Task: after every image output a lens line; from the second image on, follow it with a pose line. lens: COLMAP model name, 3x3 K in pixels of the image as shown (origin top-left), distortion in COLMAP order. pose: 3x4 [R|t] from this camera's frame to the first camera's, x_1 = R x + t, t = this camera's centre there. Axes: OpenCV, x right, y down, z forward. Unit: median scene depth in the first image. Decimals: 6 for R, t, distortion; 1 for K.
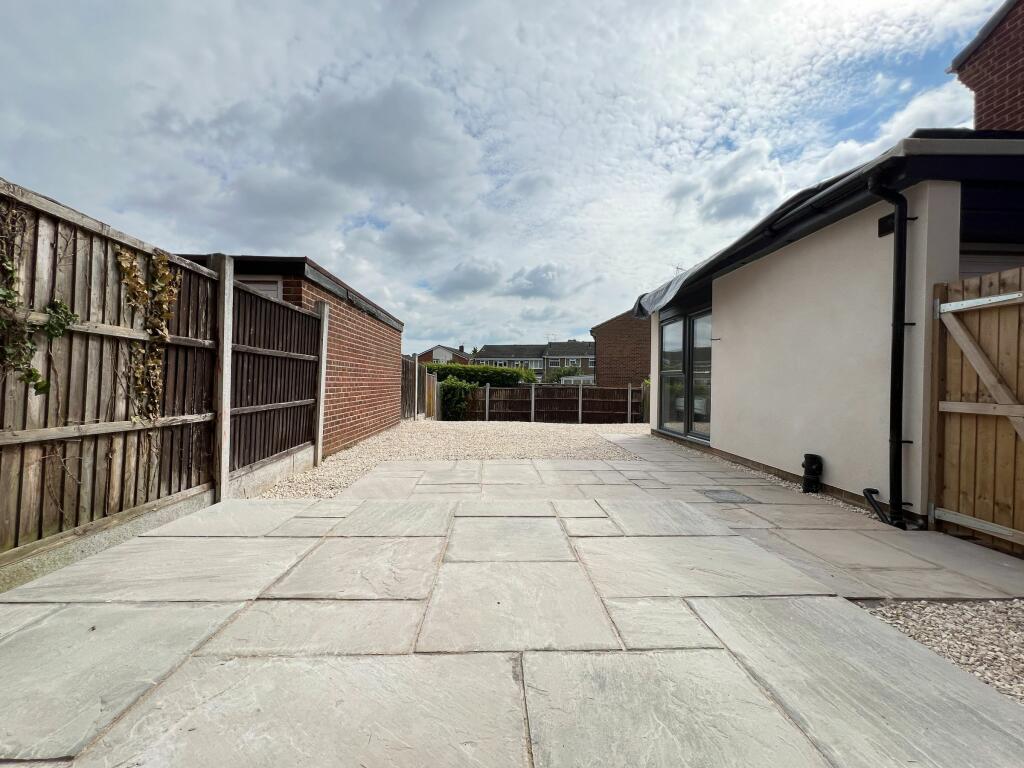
lens RADIAL K [[411.2, 0, 505.0], [0, 411.2, 378.5], [0, 0, 1]] dist [-0.003034, 0.001402]
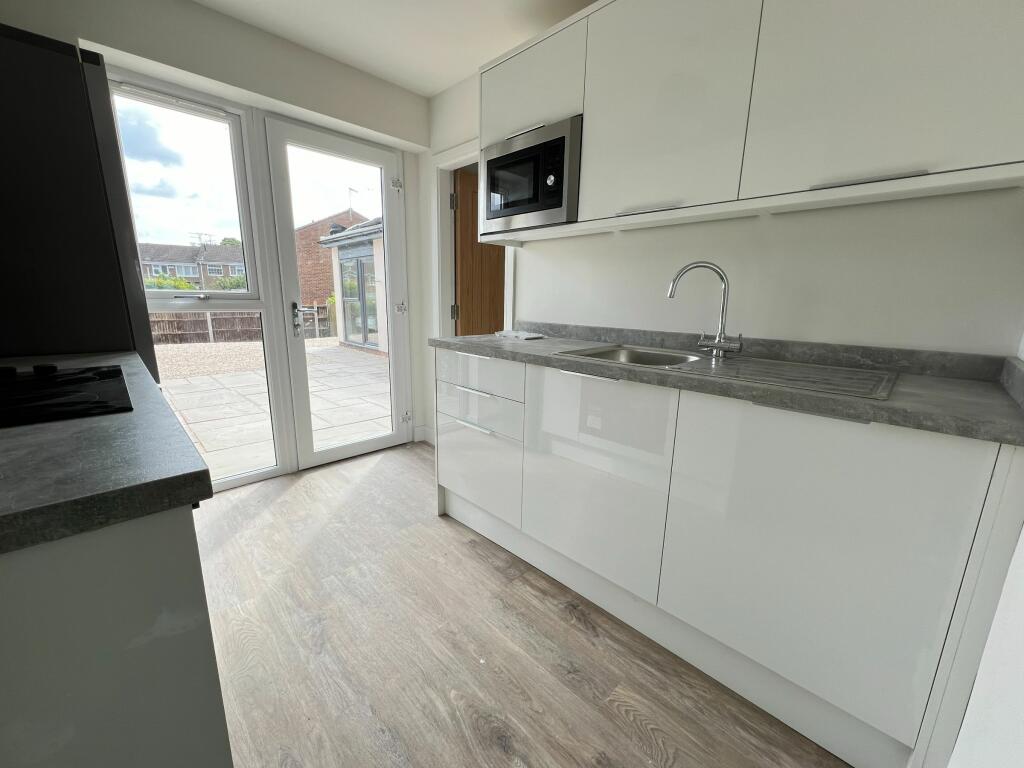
lens RADIAL K [[411.2, 0, 510.0], [0, 411.2, 383.8], [0, 0, 1]] dist [-0.003034, 0.001402]
pose [[0.737667, -0.142375, 0.659982, -0.102625], [-0.012763, 0.974398, 0.224468, -0.037275], [-0.675044, -0.174006, 0.716964, -0.270071]]
